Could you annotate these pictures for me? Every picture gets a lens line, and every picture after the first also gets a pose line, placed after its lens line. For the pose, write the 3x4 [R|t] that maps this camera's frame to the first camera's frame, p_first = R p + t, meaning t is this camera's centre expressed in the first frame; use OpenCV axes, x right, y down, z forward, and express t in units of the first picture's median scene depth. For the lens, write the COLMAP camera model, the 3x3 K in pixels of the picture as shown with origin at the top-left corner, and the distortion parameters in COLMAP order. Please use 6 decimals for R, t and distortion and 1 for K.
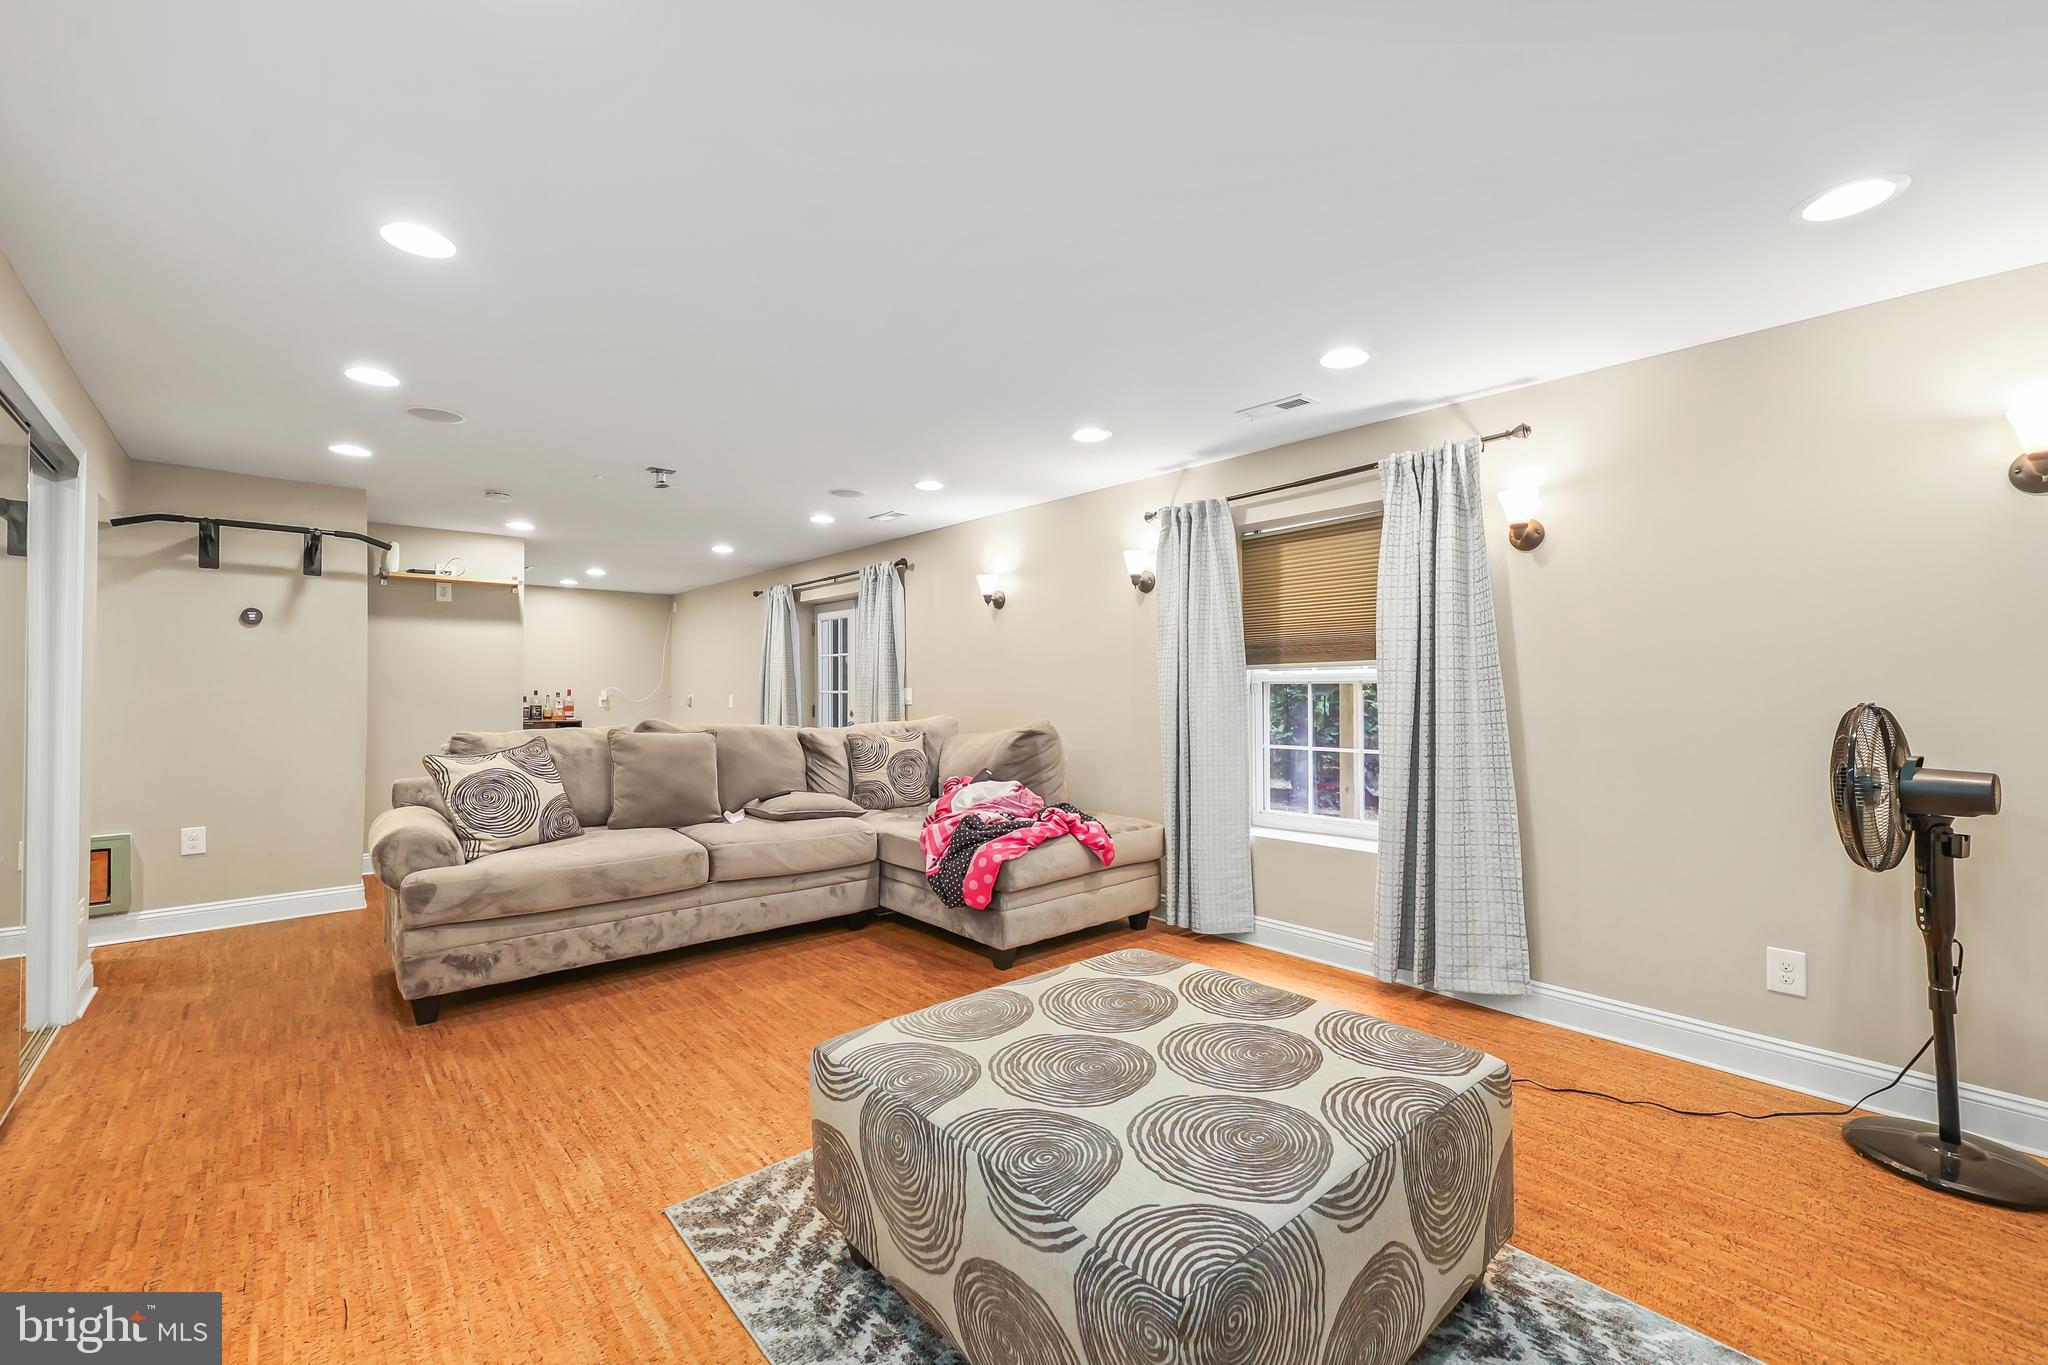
lens RADIAL K [[832.0, 0, 1023.4], [0, 832.0, 683.3], [0, 0, 1]] dist [0.010389, 0.000140]
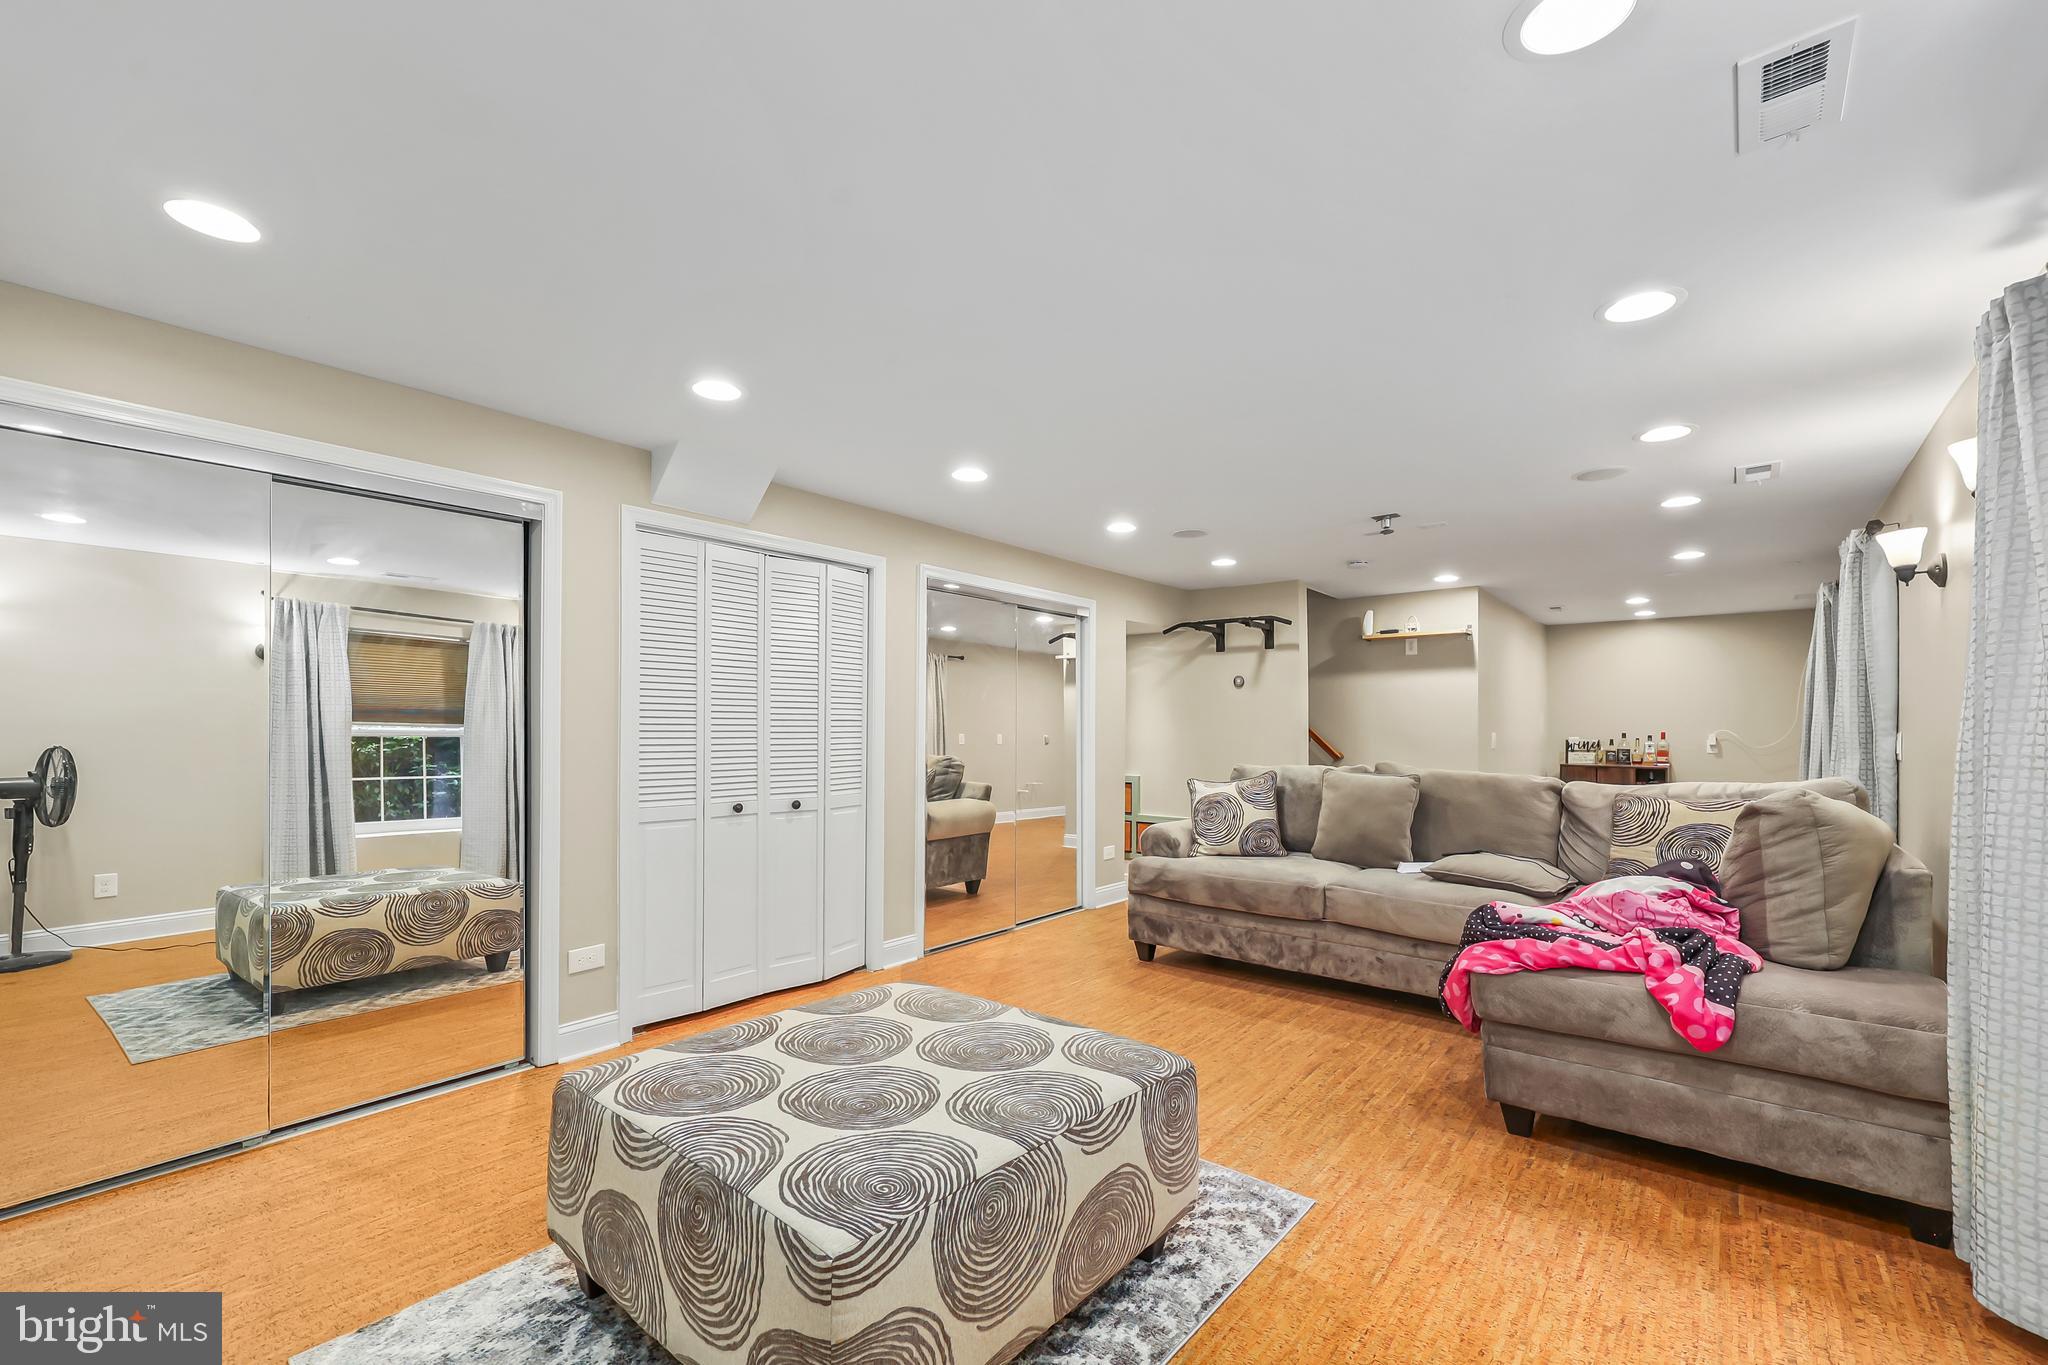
lens RADIAL K [[832.0, 0, 1019.5], [0, 832.0, 729.4], [0, 0, 1]] dist [0.010389, 0.000140]
pose [[0.184260, 0.000770, -0.982877, 0.557788], [0.004552, 0.999988, 0.001637, 0.000029], [0.982867, -0.004776, 0.184255, 0.434044]]
